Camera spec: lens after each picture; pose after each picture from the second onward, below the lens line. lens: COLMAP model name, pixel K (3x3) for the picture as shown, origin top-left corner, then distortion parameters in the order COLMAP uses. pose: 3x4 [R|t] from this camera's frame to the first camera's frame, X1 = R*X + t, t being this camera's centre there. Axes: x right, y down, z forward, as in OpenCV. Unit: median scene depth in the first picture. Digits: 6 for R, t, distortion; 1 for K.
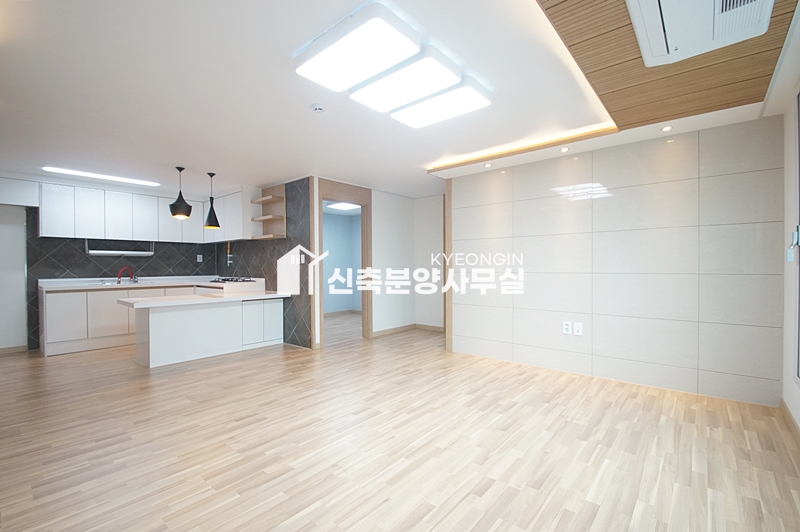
lens RADIAL K [[354.4, 0, 401.3], [0, 354.4, 269.6], [0, 0, 1]] dist [0.004287, -0.011526]
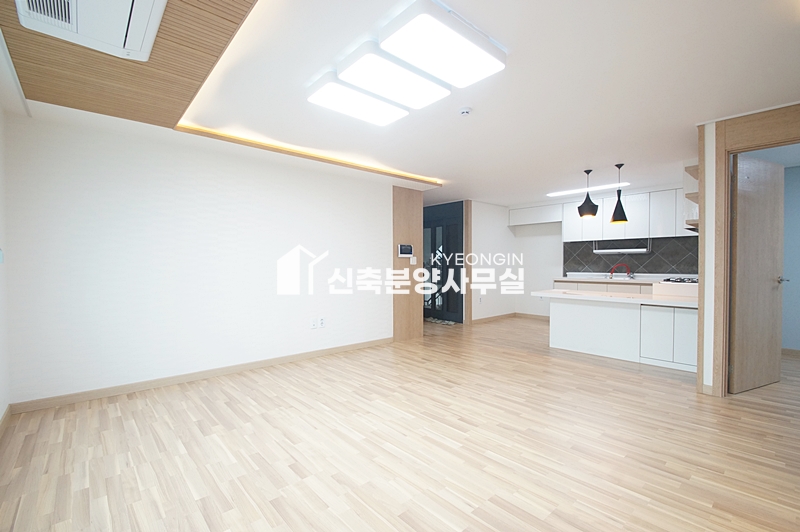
lens RADIAL K [[354.4, 0, 401.3], [0, 354.4, 269.6], [0, 0, 1]] dist [0.004287, -0.011526]
pose [[-0.137802, 0.020678, -0.990244, 0.661519], [-0.008580, 0.999720, 0.022069, -0.012911], [0.990423, 0.011537, -0.137586, 0.770652]]
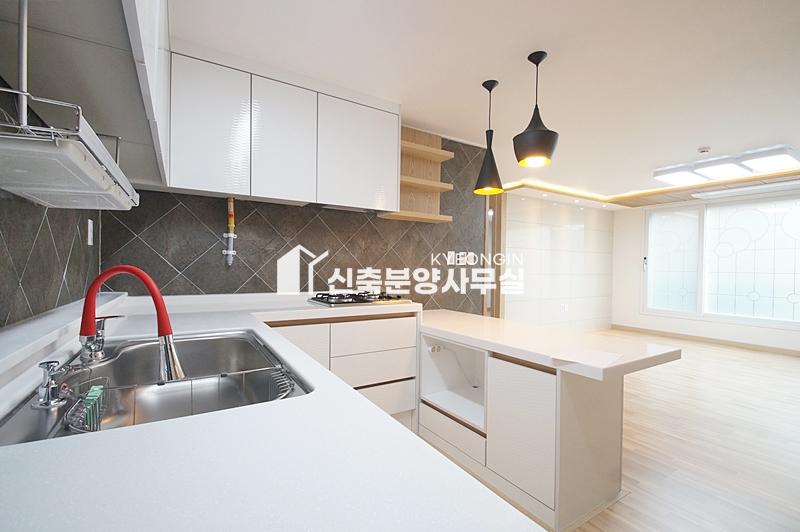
lens RADIAL K [[354.4, 0, 401.3], [0, 354.4, 269.6], [0, 0, 1]] dist [0.004287, -0.011526]
pose [[0.304300, 0.005347, 0.952561, -1.444391], [-0.008899, 0.999957, -0.002770, -0.006439], [-0.952535, -0.007634, 0.304335, 1.329410]]
